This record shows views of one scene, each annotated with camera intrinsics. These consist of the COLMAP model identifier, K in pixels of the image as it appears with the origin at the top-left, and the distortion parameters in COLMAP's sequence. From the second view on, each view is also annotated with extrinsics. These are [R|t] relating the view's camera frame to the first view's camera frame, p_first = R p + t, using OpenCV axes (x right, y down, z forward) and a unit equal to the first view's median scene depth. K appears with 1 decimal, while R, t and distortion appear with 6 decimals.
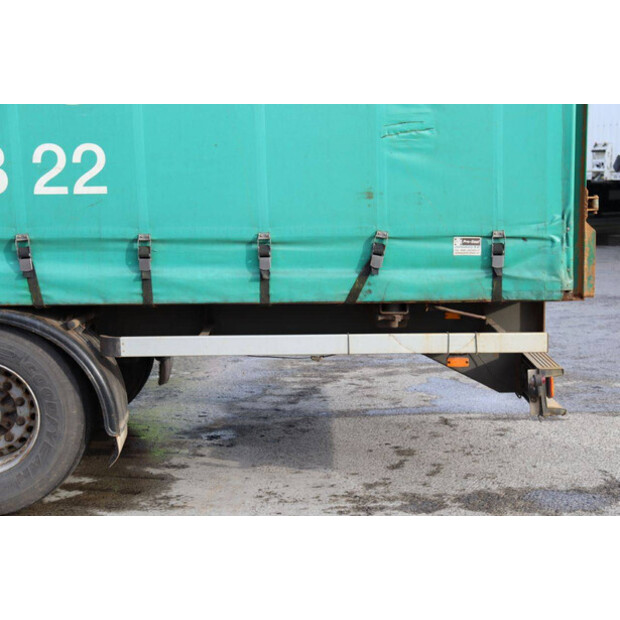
lens RADIAL K [[1215.2, 0, 330.7], [0, 1215.2, 357.1], [0, 0, 1]] dist [0.198079, 0.000000]
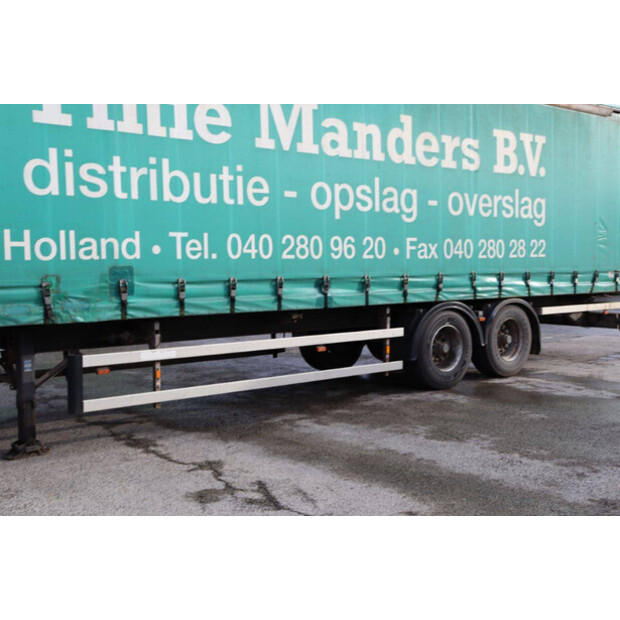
lens RADIAL K [[762.6, 0, 309.6], [0, 762.6, 318.7], [0, 0, 1]] dist [0.000184, 0.000000]
pose [[0.782769, -0.040805, 0.620973, -1.695121], [0.075762, 0.996674, -0.030010, 0.021184], [-0.617683, 0.070537, 0.783258, -0.036601]]
